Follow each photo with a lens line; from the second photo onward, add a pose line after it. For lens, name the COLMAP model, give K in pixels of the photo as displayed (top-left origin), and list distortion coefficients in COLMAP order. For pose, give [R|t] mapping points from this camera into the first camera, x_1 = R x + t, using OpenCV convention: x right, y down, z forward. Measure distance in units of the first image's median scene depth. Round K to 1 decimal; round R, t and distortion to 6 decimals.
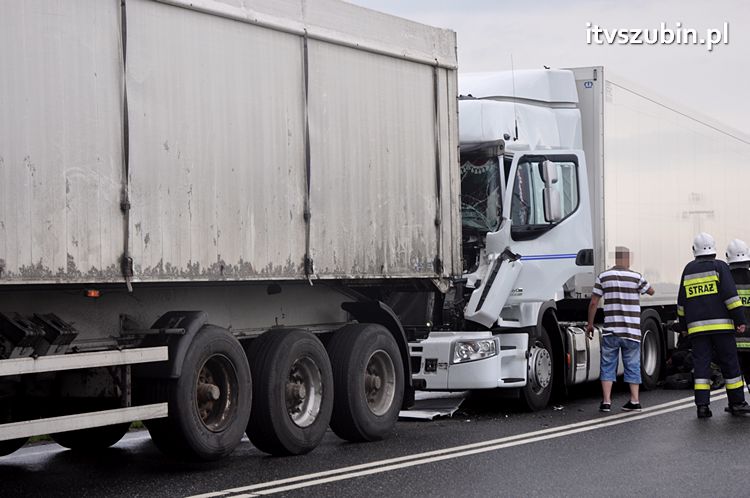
lens RADIAL K [[1795.5, 0, 375.0], [0, 1795.5, 249.0], [0, 0, 1]] dist [0.046896, 0.066122]
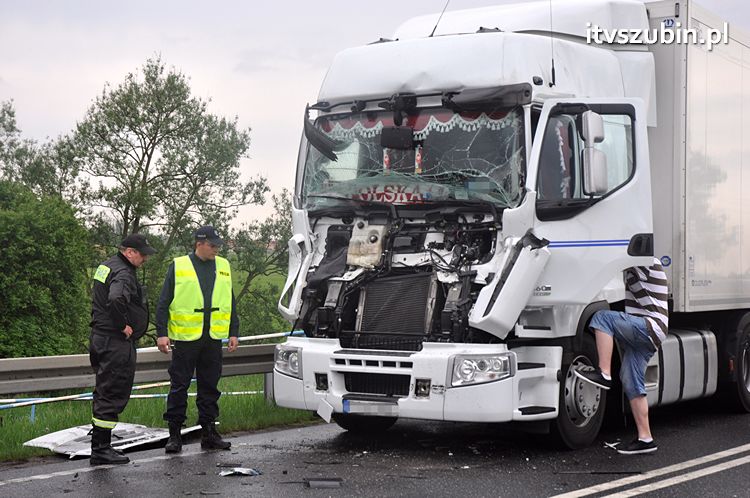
lens RADIAL K [[1406.8, 0, 375.0], [0, 1406.8, 249.0], [0, 0, 1]] dist [0.084777, 0.190549]
pose [[0.988887, 0.016187, -0.147787, 0.095883], [-0.015394, 0.999860, 0.006506, 0.004323], [0.147872, -0.004158, 0.988998, 0.422890]]
